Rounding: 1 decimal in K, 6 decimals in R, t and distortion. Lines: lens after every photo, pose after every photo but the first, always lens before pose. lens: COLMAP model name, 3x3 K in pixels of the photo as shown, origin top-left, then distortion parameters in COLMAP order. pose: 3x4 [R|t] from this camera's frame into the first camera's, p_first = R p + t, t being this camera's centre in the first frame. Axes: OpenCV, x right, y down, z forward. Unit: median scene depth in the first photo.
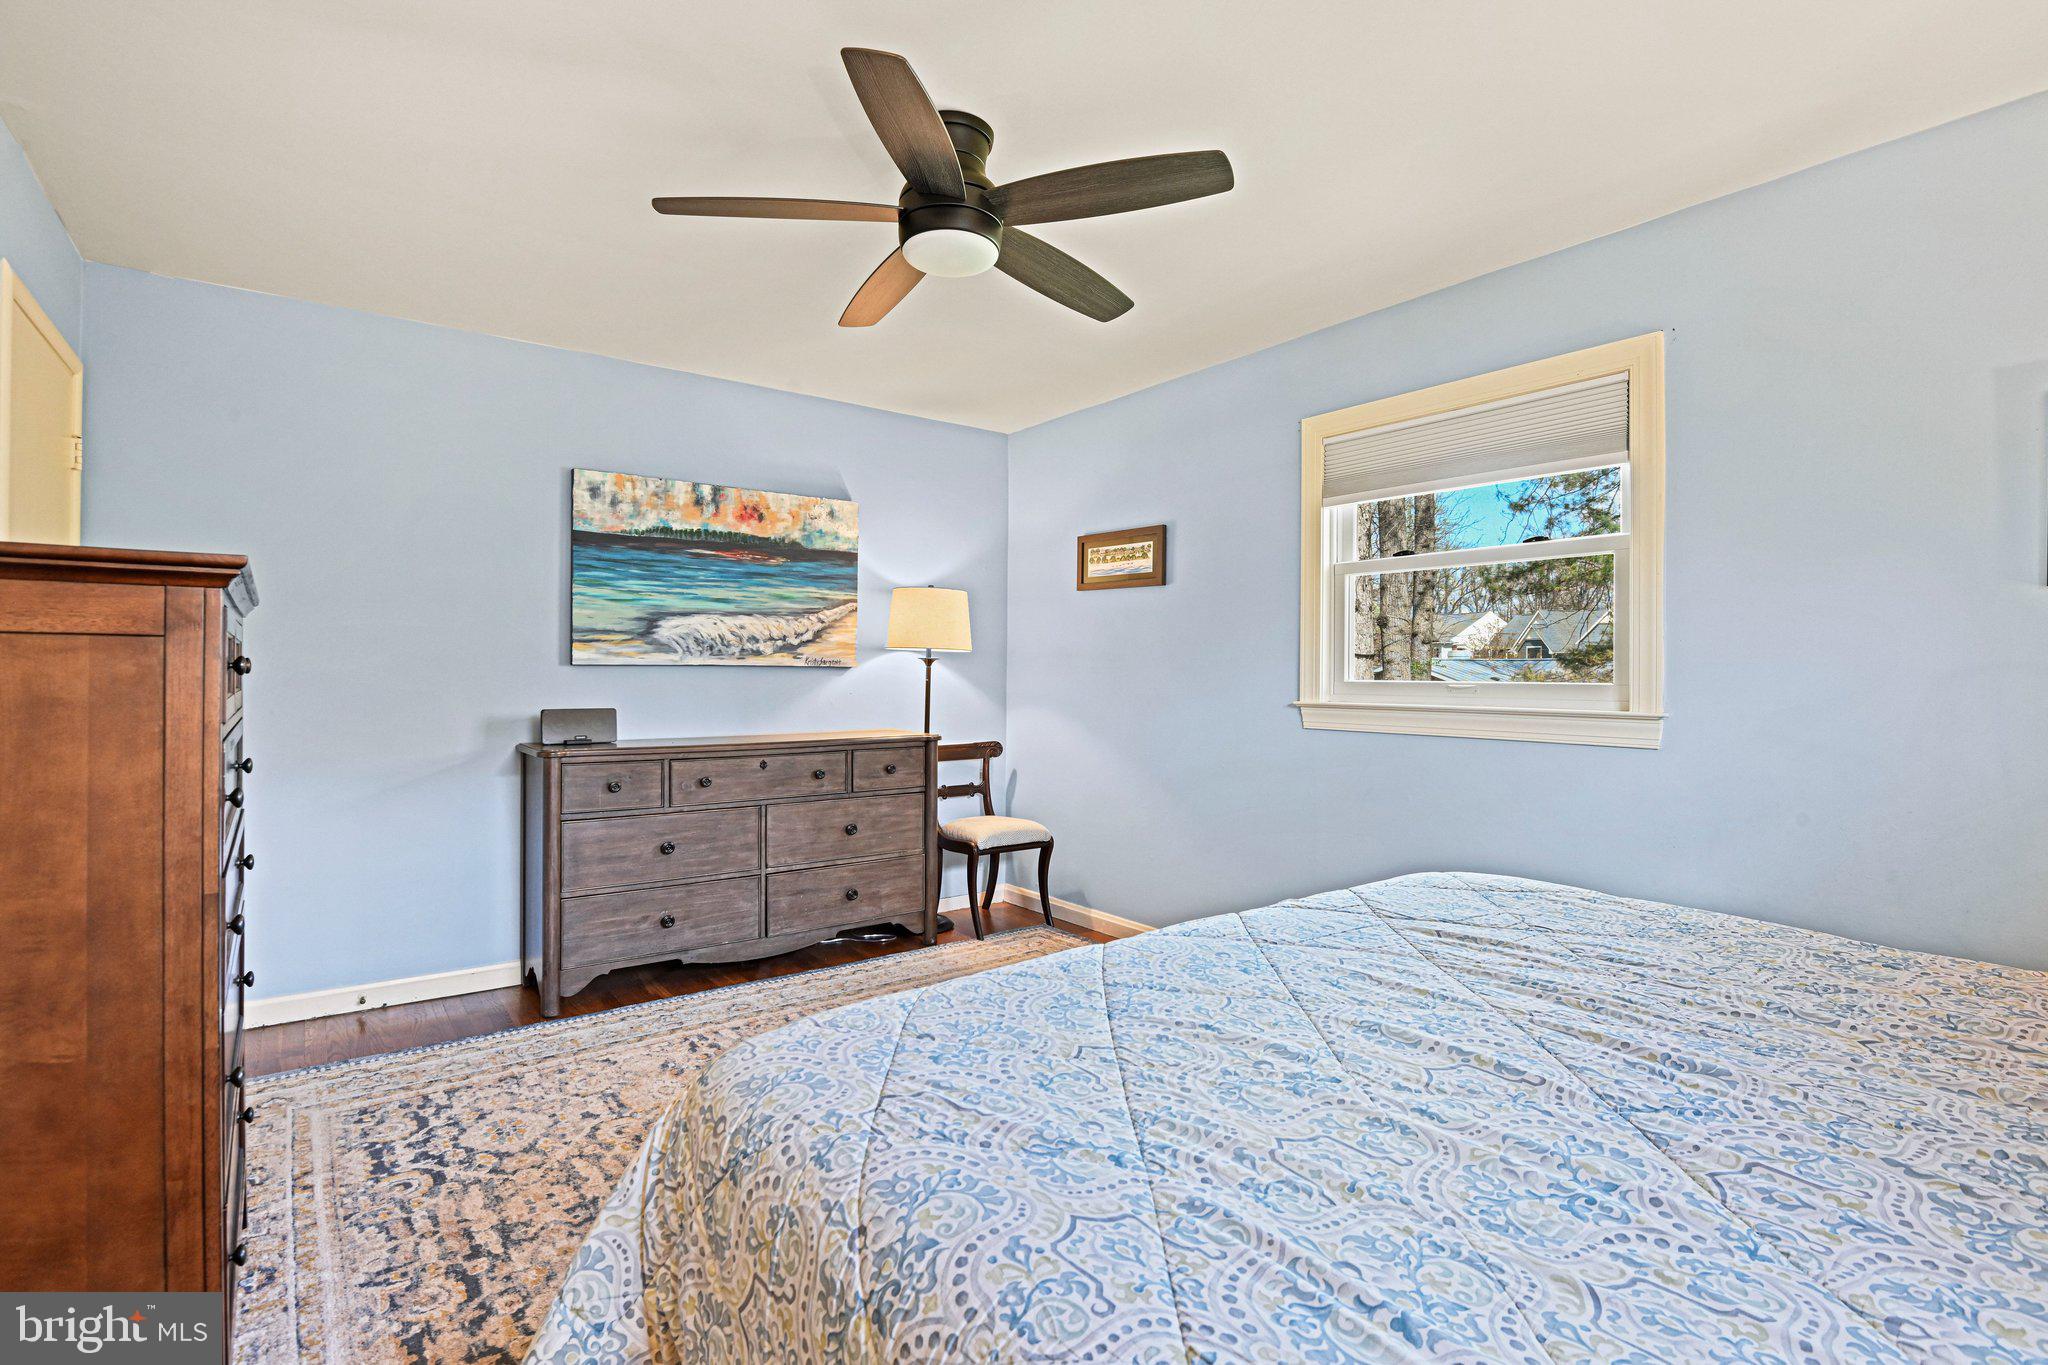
lens RADIAL K [[954.7, 0, 1015.8], [0, 954.7, 674.1], [0, 0, 1]] dist [-0.015134, -0.002863]
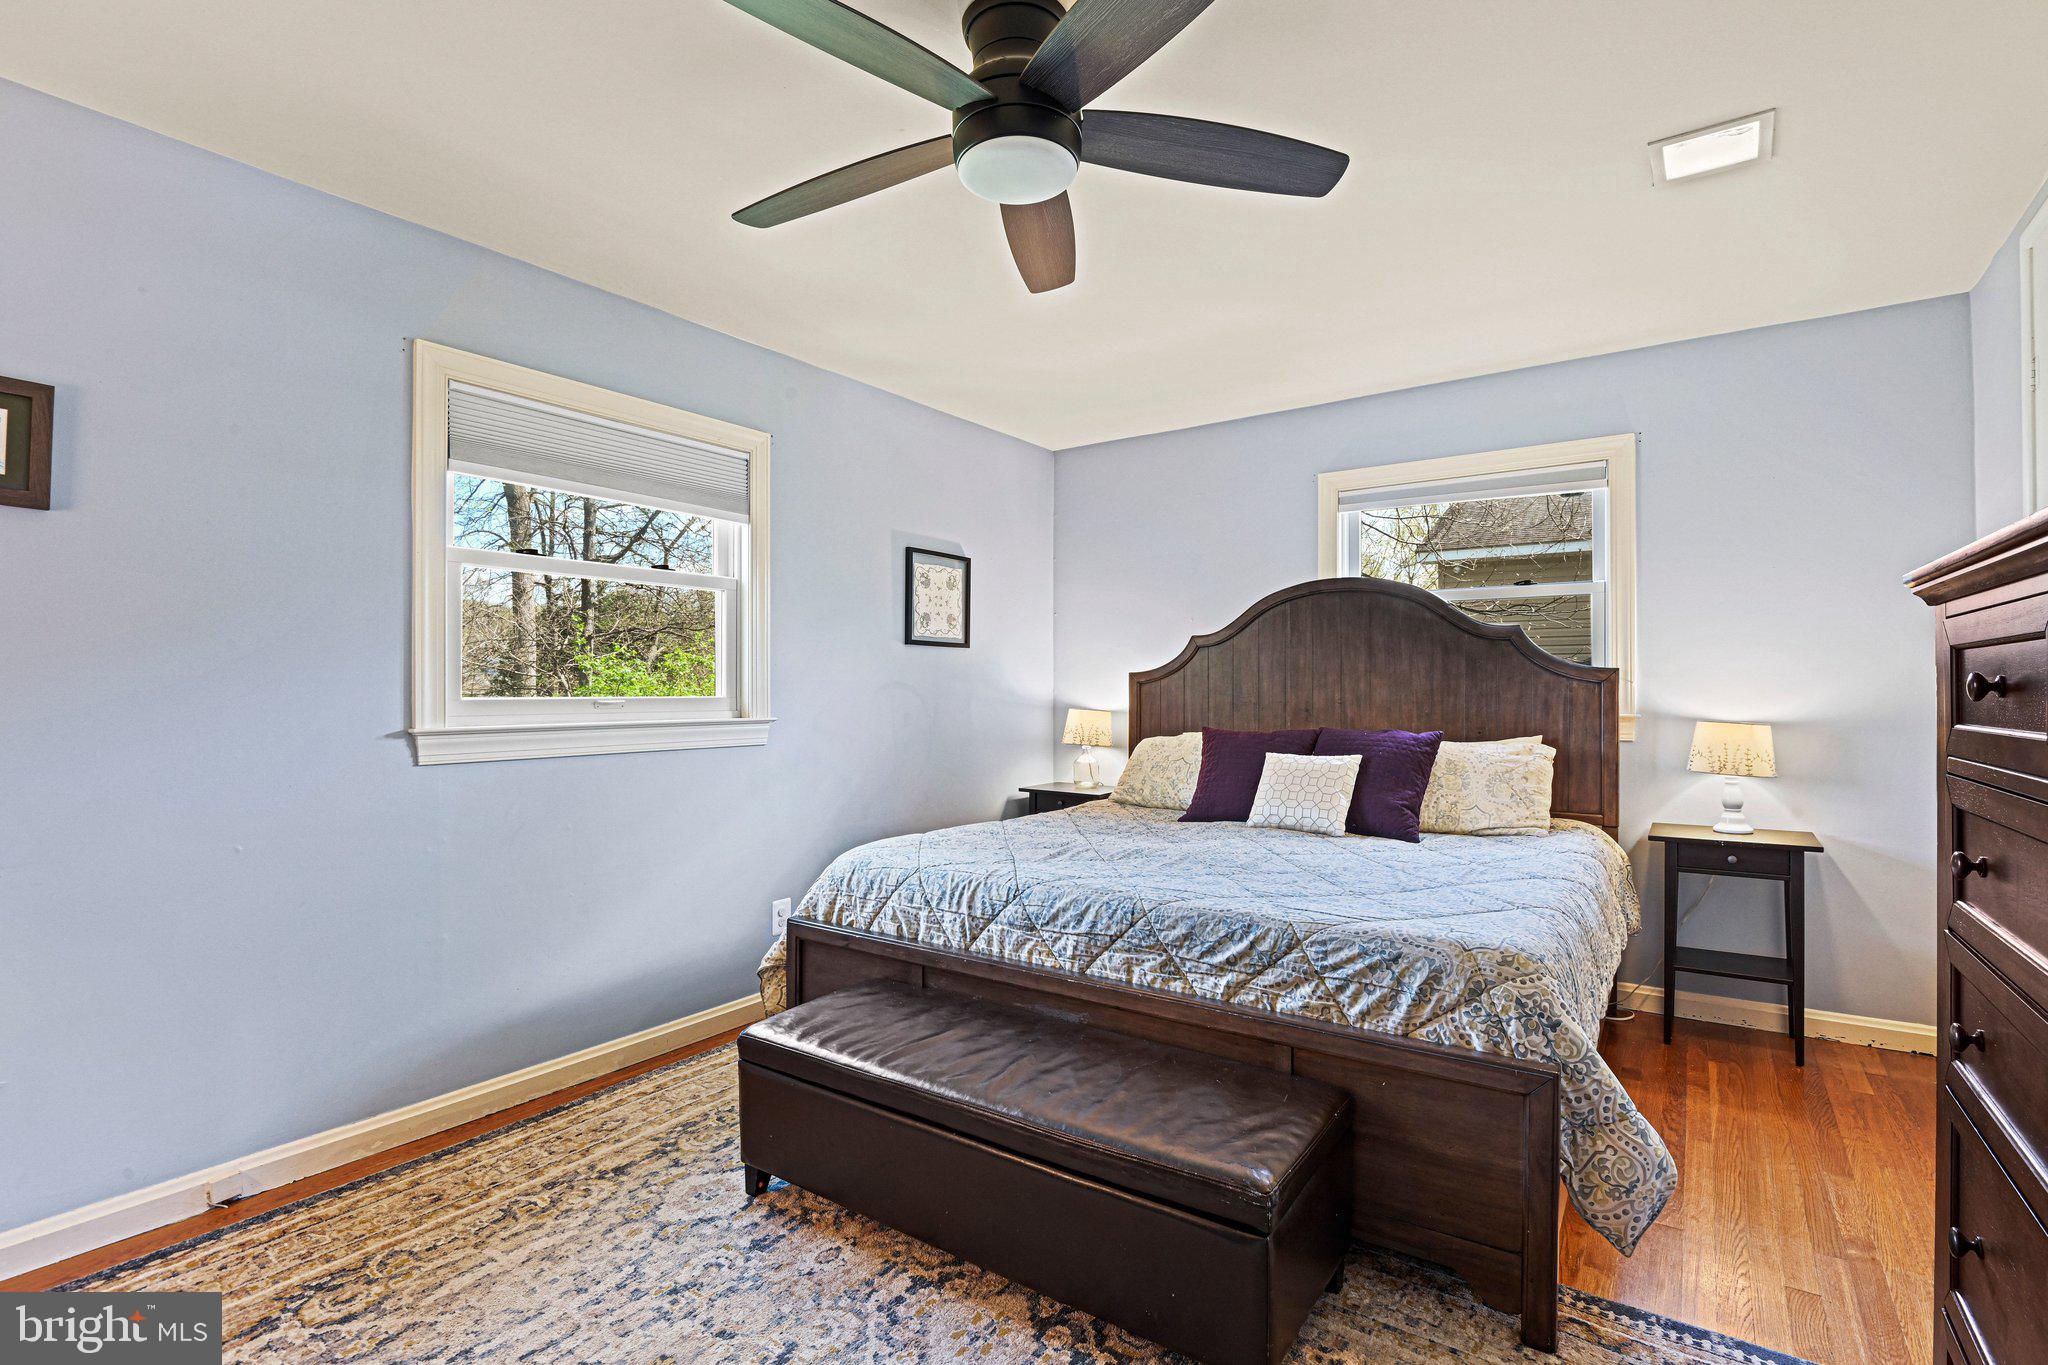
lens RADIAL K [[954.7, 0, 1015.8], [0, 954.7, 674.1], [0, 0, 1]] dist [-0.015134, -0.002863]
pose [[-0.313166, 0.004415, 0.949688, -0.548358], [-0.004834, 0.999969, -0.006243, -0.010725], [-0.949686, -0.006546, -0.313135, 0.833745]]
